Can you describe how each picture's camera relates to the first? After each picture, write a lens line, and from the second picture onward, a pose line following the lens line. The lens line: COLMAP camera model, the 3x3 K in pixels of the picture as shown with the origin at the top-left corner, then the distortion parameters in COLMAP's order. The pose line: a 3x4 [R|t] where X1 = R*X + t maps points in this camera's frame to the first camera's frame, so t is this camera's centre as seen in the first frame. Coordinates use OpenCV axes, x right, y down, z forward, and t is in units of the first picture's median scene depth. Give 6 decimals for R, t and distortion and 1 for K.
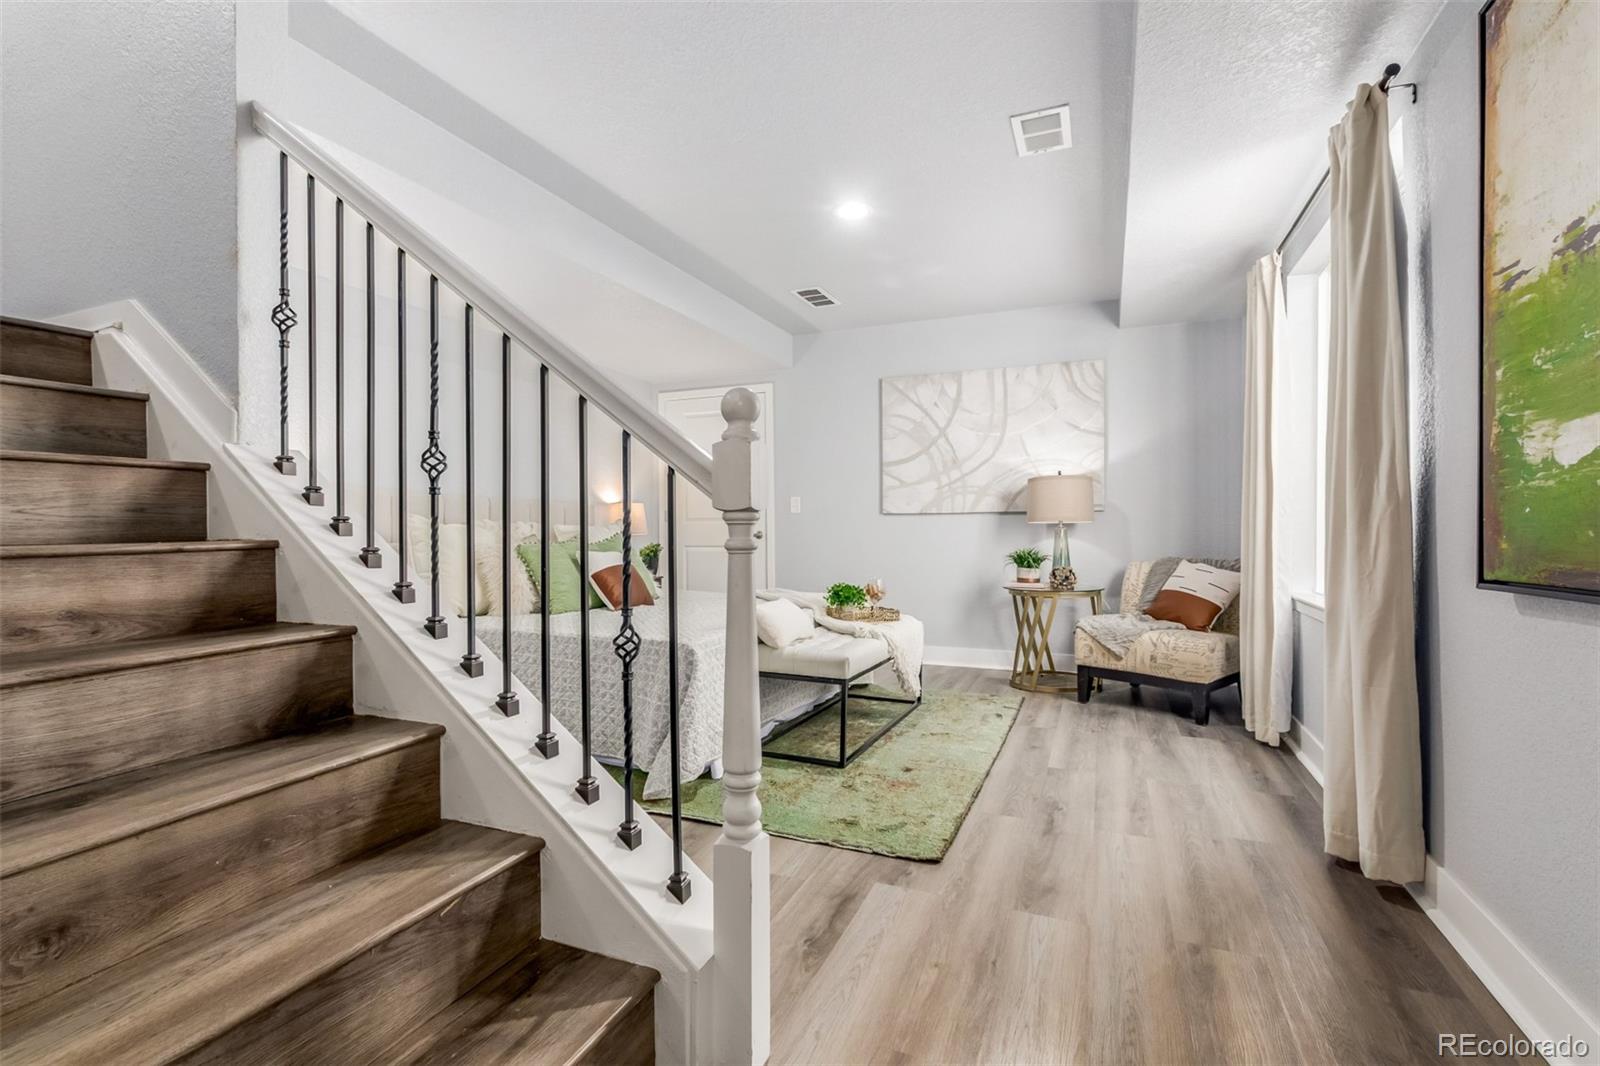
lens RADIAL K [[726.7, 0, 787.3], [0, 726.7, 531.0], [0, 0, 1]] dist [0.000765, 0.000044]
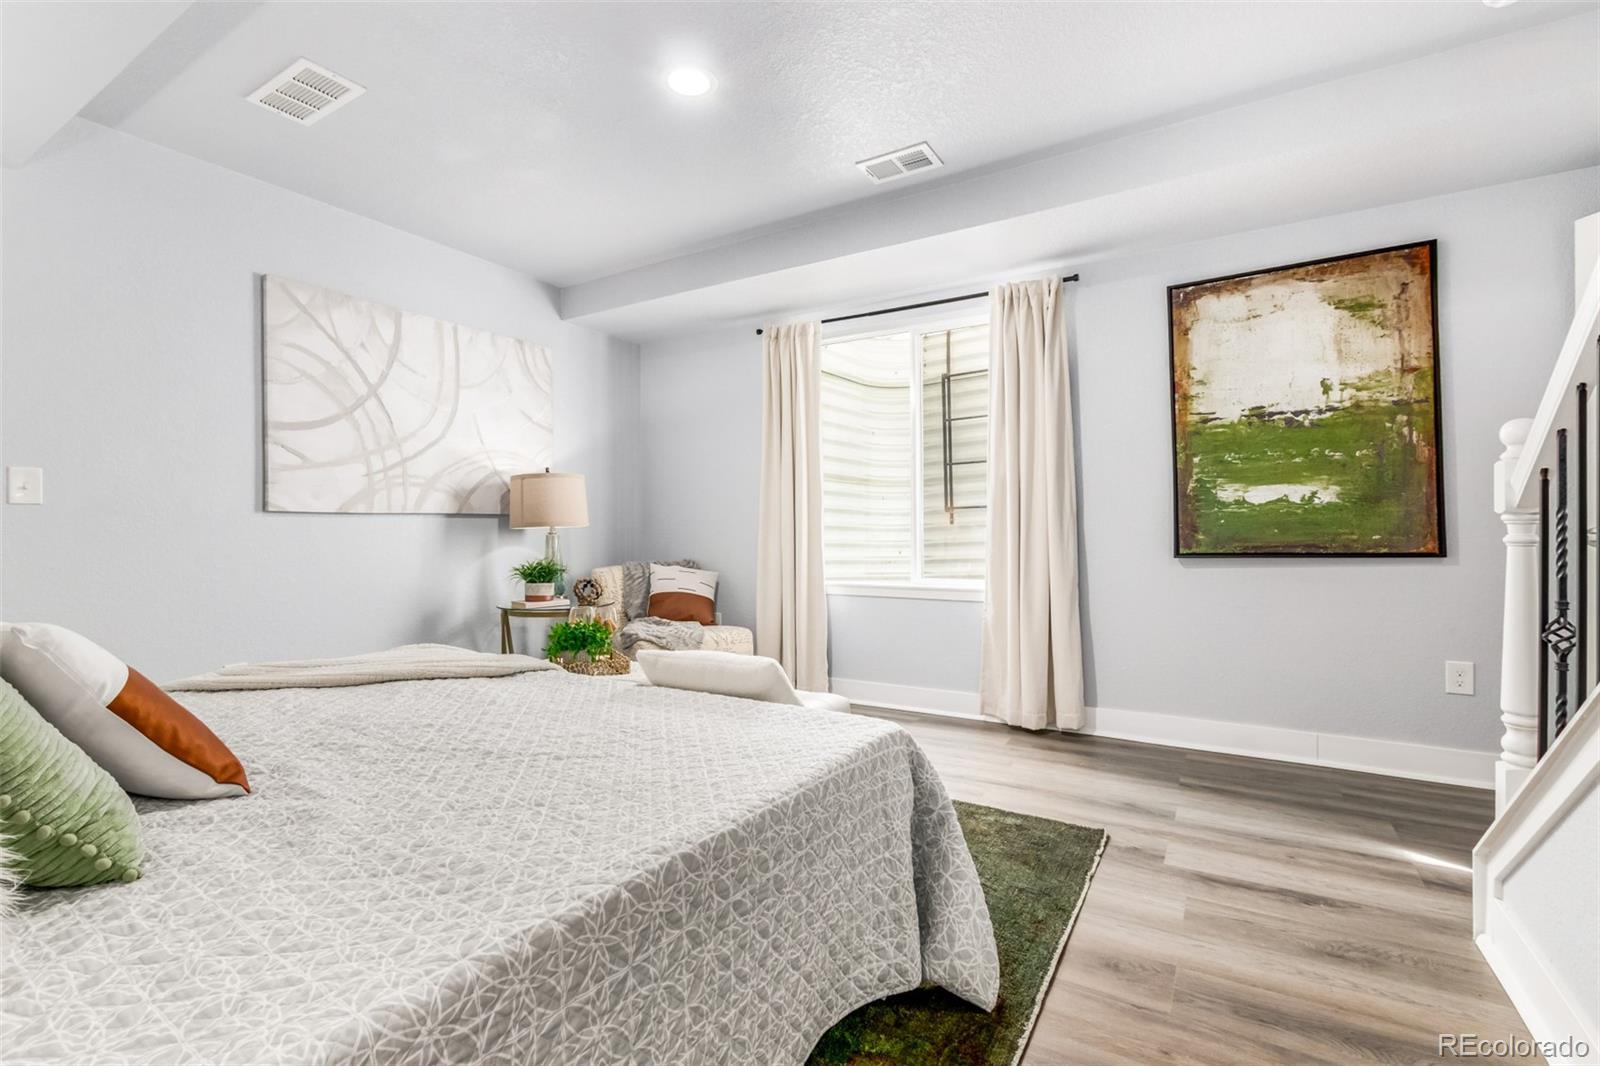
lens RADIAL K [[726.7, 0, 787.3], [0, 726.7, 531.0], [0, 0, 1]] dist [0.000765, 0.000044]
pose [[0.144869, 0.000649, 0.989451, -0.399861], [0.011660, 0.999929, -0.002363, -0.002331], [-0.989382, 0.011879, 0.144852, 0.550591]]
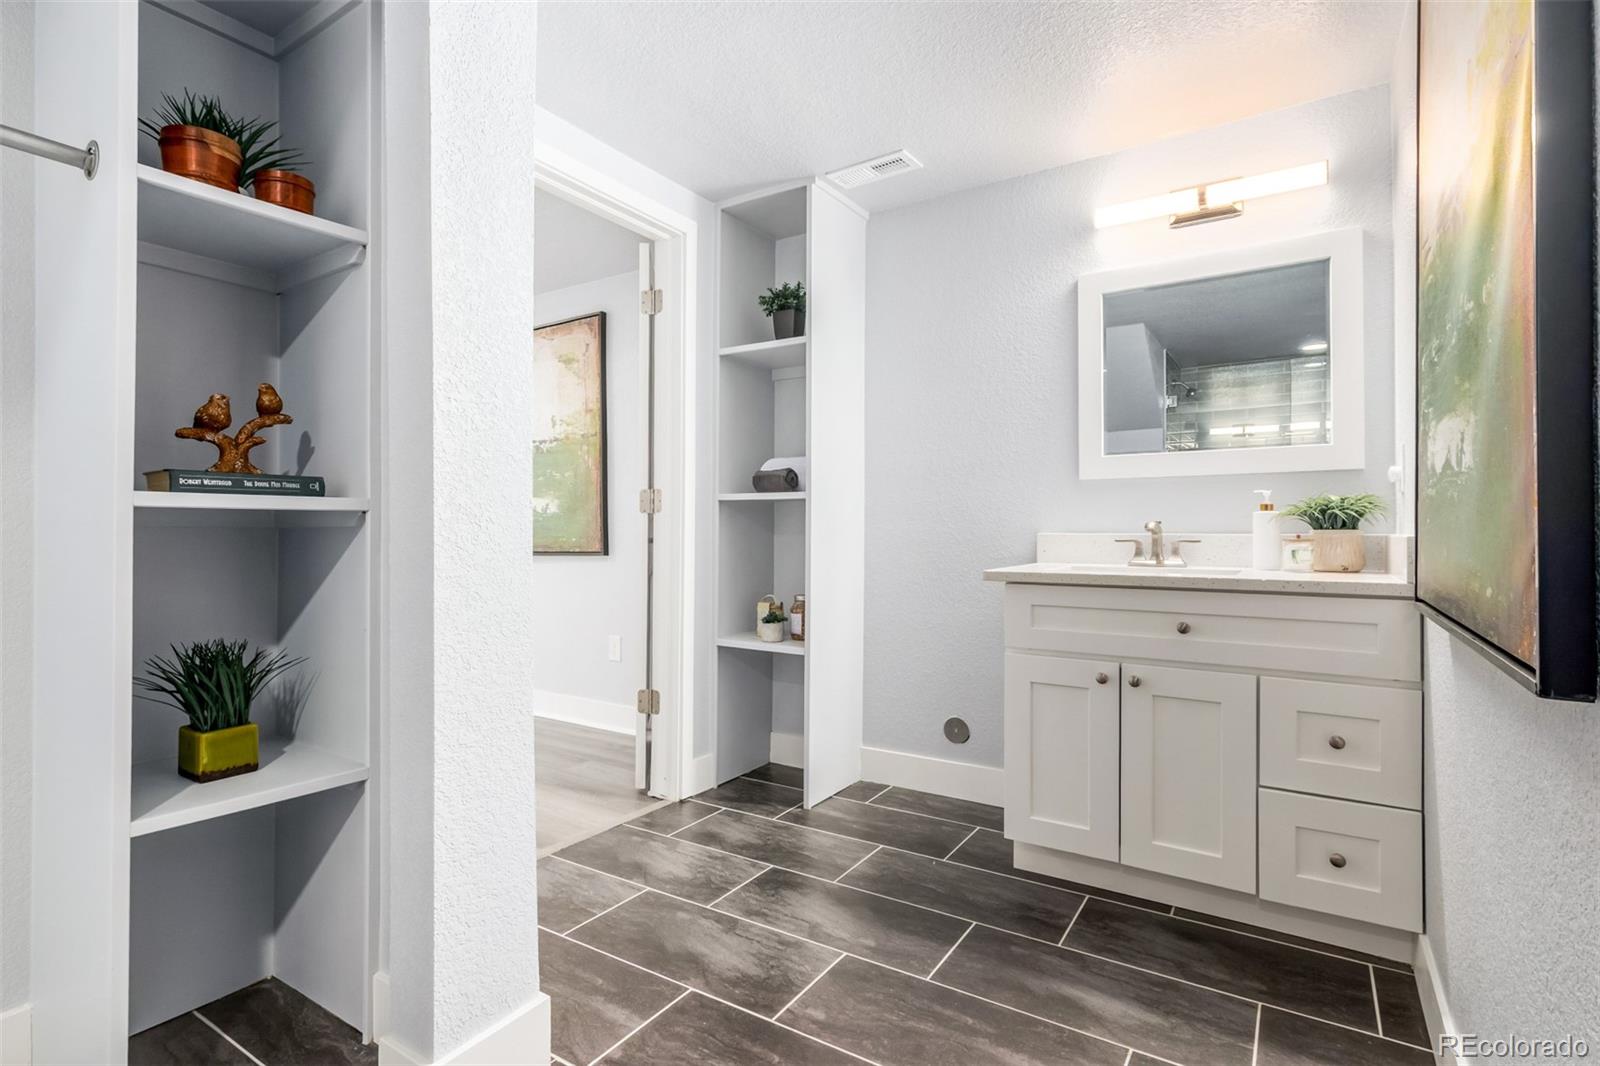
lens RADIAL K [[726.7, 0, 787.3], [0, 726.7, 531.0], [0, 0, 1]] dist [0.000765, 0.000044]
pose [[0.129568, 0.000742, 0.991570, -0.473053], [0.004118, 0.999991, -0.001286, -0.000062], [-0.991562, 0.004250, 0.129564, -0.137565]]
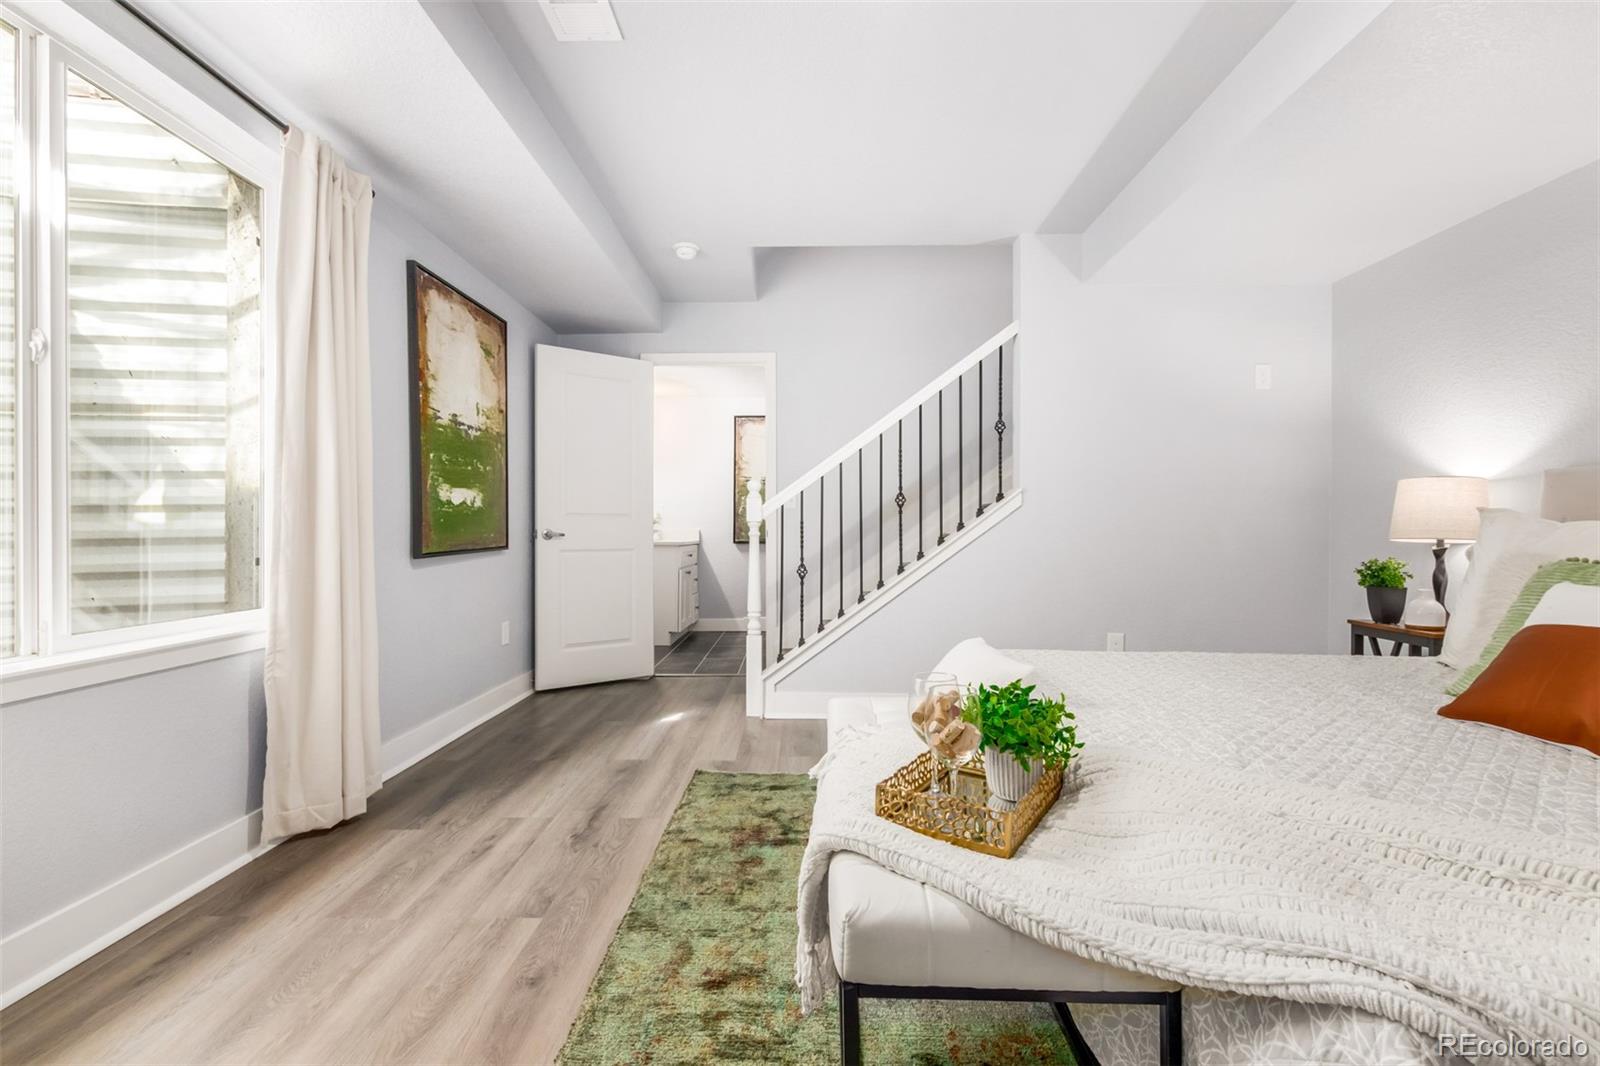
lens RADIAL K [[726.7, 0, 787.3], [0, 726.7, 531.0], [0, 0, 1]] dist [0.000765, 0.000044]
pose [[-0.926221, 0.000505, -0.376980, 0.235496], [-0.002875, 0.999961, 0.008401, -0.004541], [0.376969, 0.008865, -0.926183, 0.971978]]
